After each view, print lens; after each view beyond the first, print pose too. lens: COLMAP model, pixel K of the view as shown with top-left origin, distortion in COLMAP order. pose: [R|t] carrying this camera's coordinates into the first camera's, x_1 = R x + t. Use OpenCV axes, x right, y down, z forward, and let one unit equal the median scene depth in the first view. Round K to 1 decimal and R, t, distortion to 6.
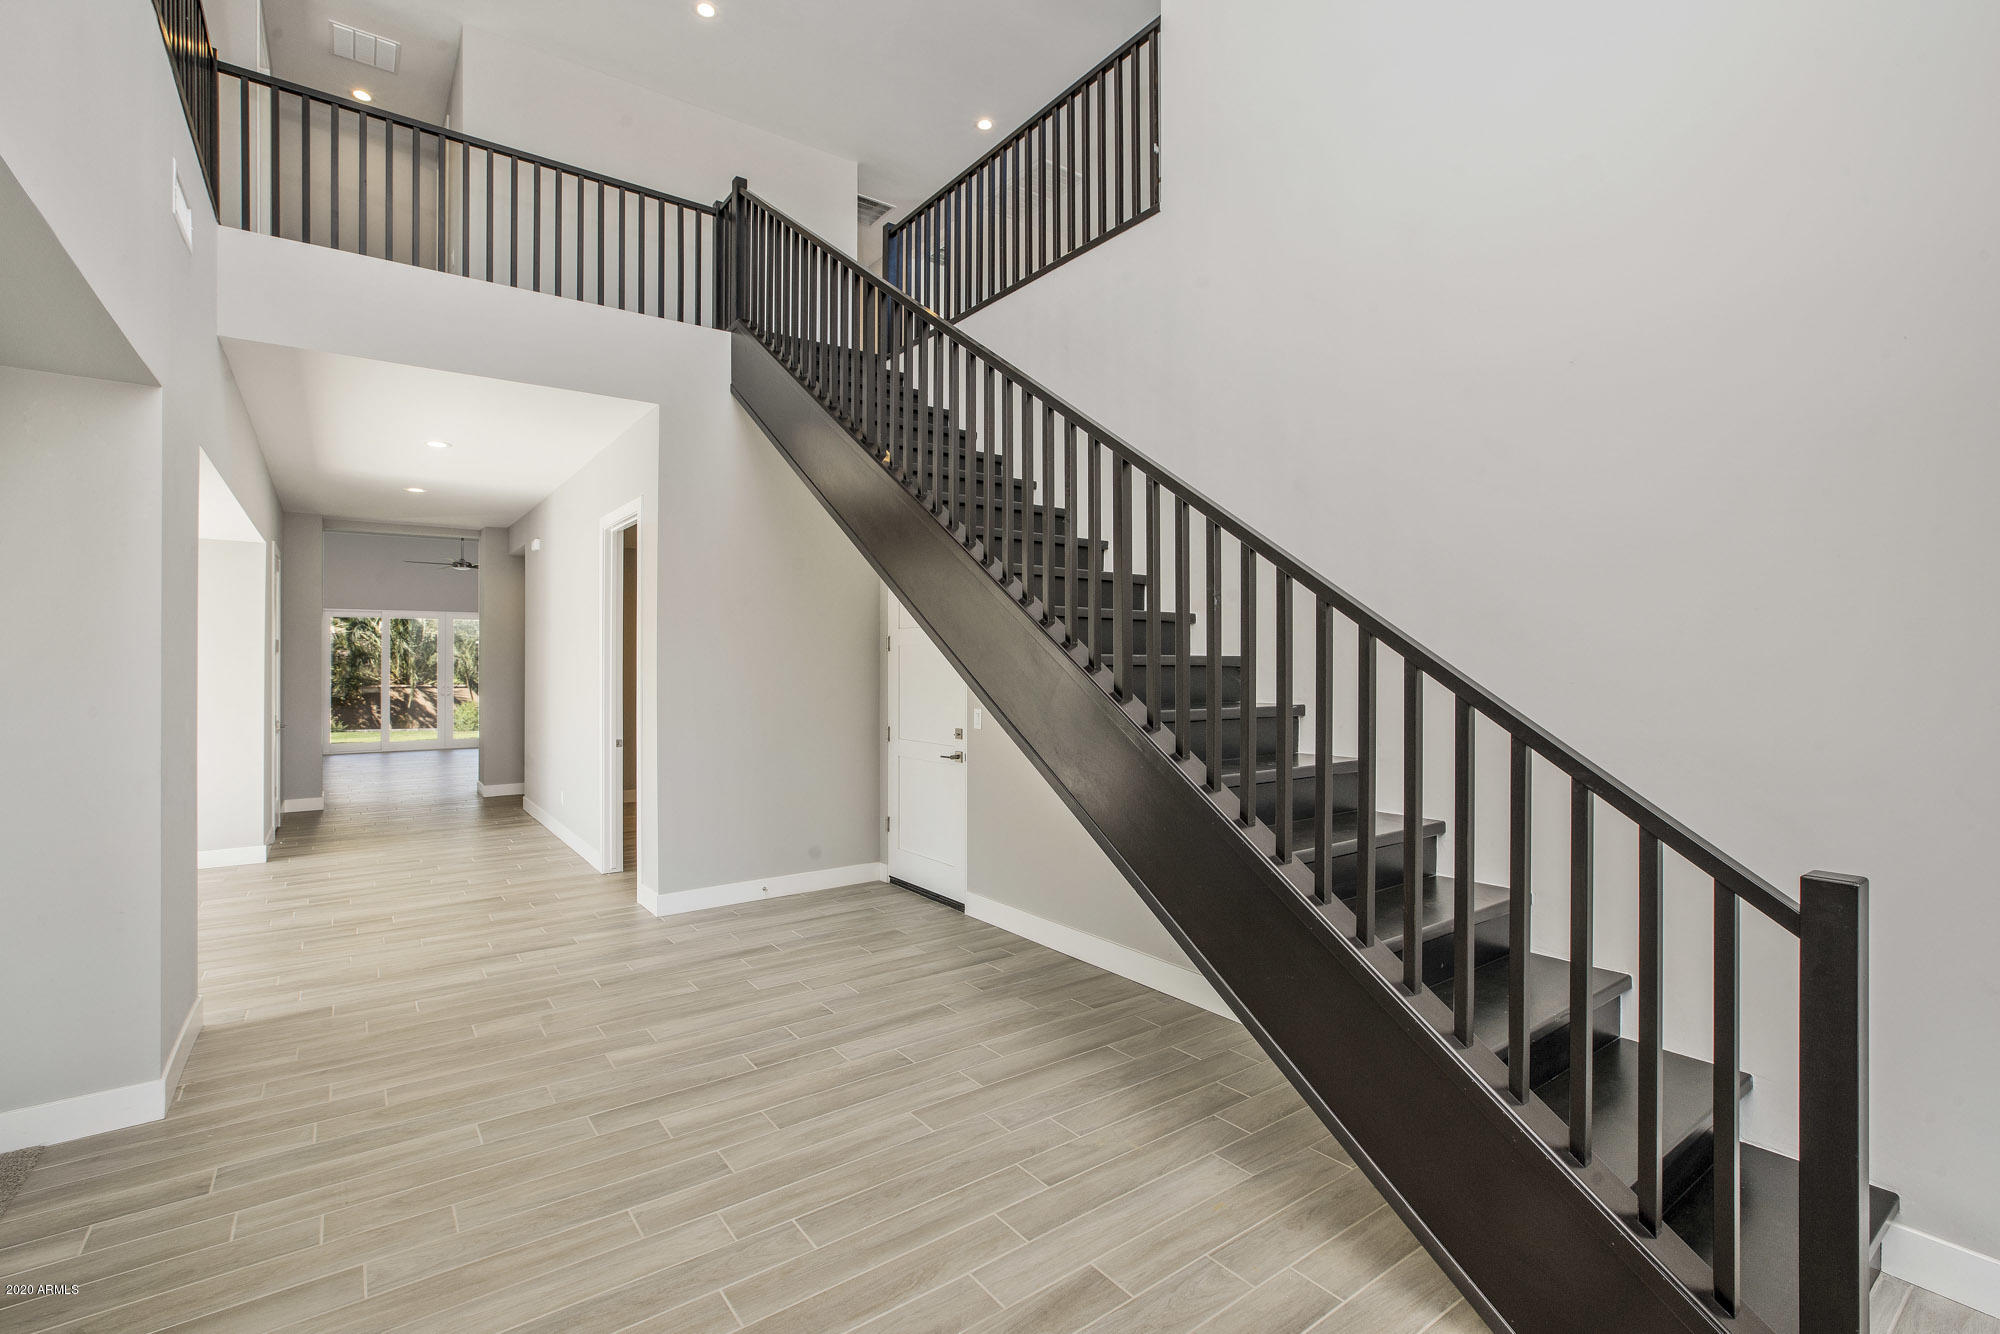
lens RADIAL K [[909.5, 0, 1006.6], [0, 909.5, 668.6], [0, 0, 1]] dist [-0.039499, 0.006720]
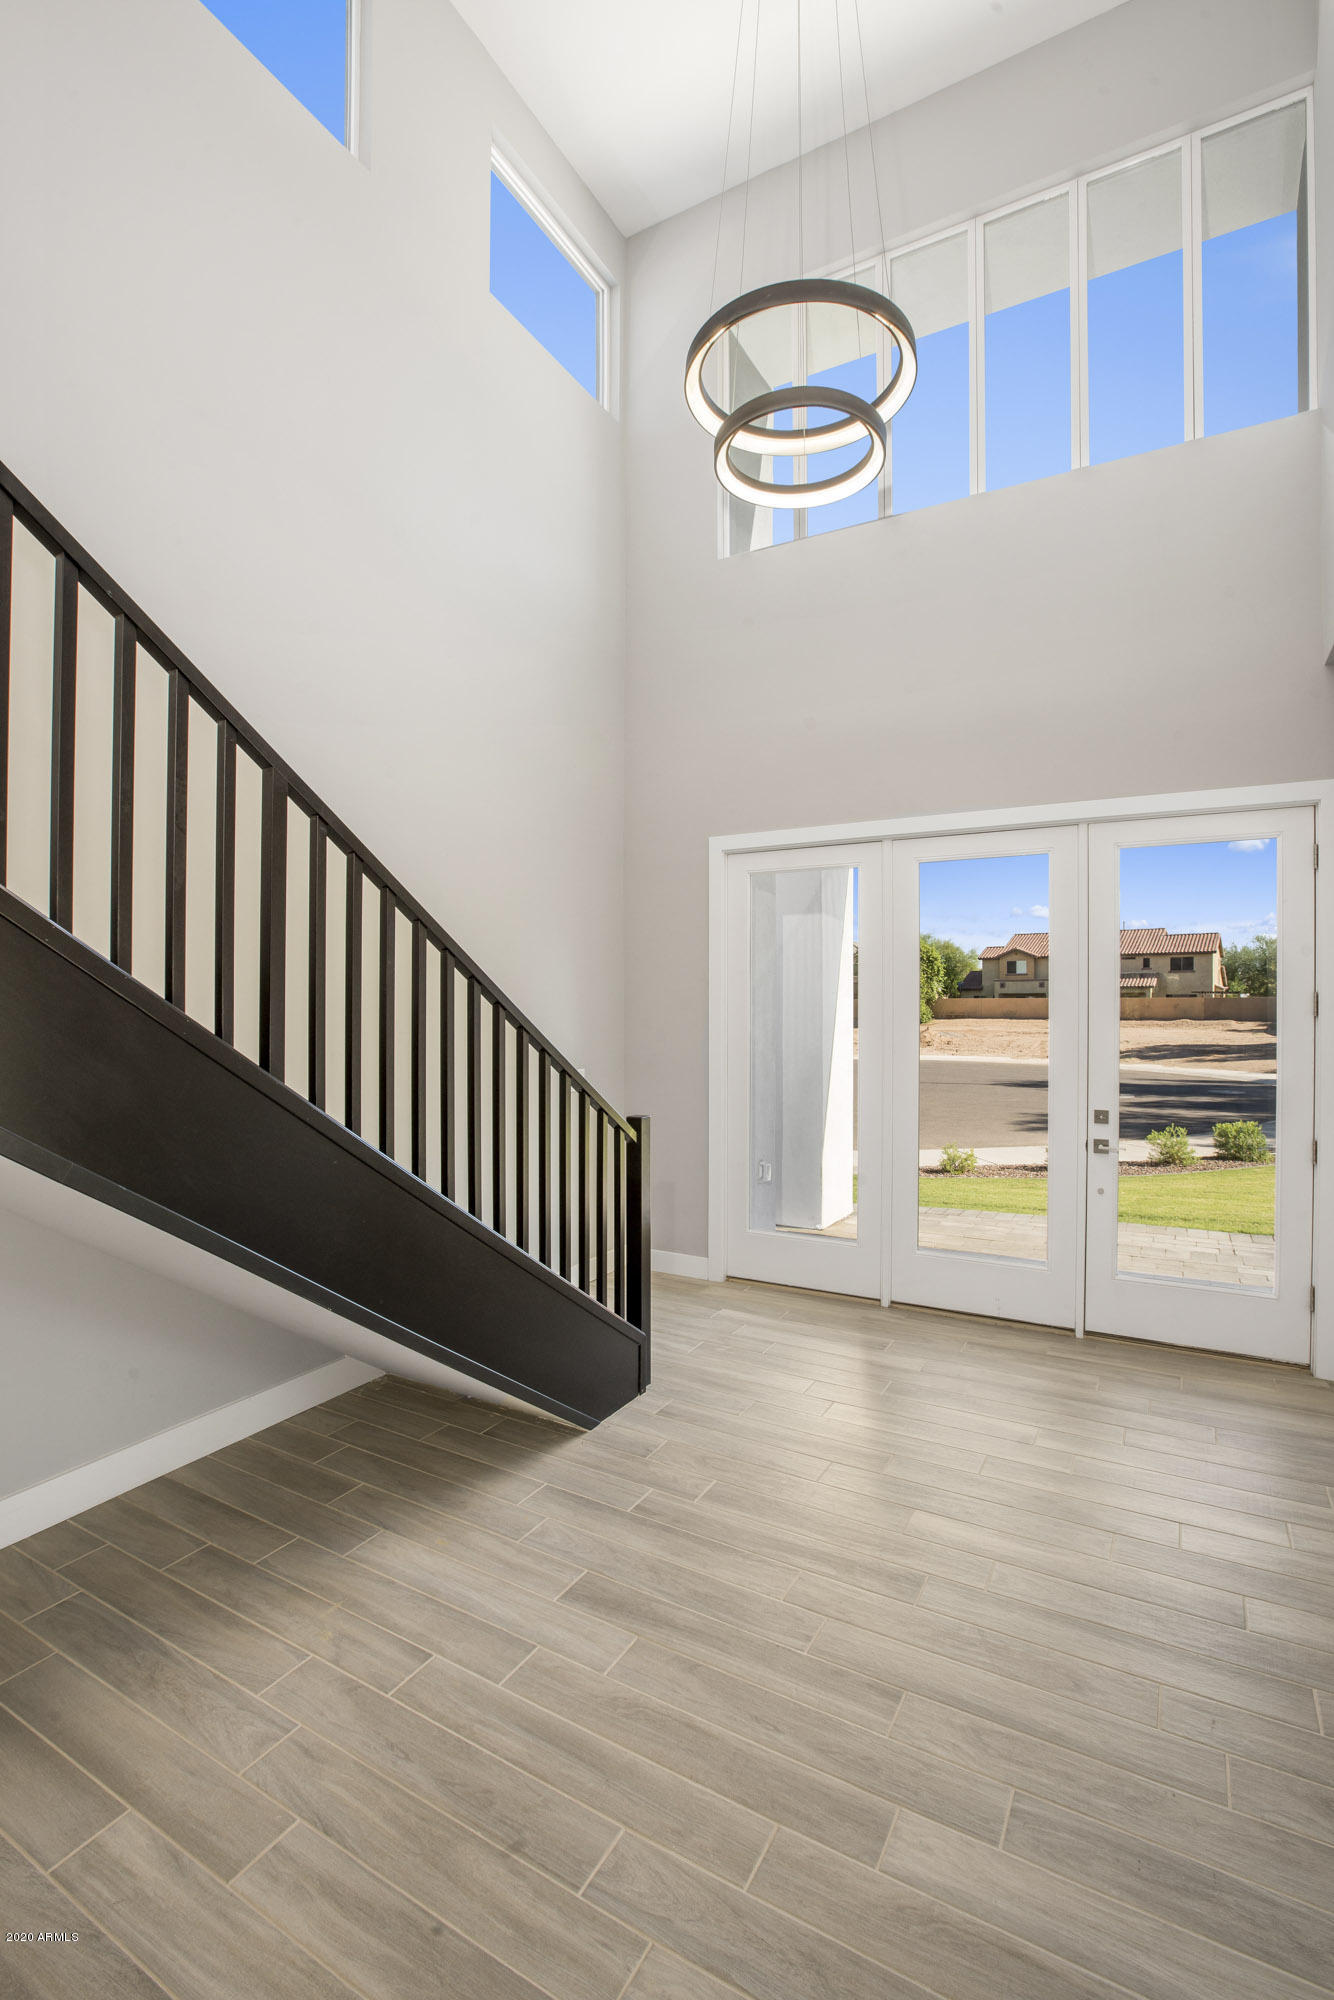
lens RADIAL K [[909.5, 0, 665.4], [0, 909.5, 1005.8], [0, 0, 1]] dist [-0.039499, 0.006720]
pose [[-0.407461, 0.003170, 0.913217, -0.826060], [0.002392, 0.999994, -0.002404, -0.036344], [-0.913219, 0.001205, -0.407467, 1.159054]]
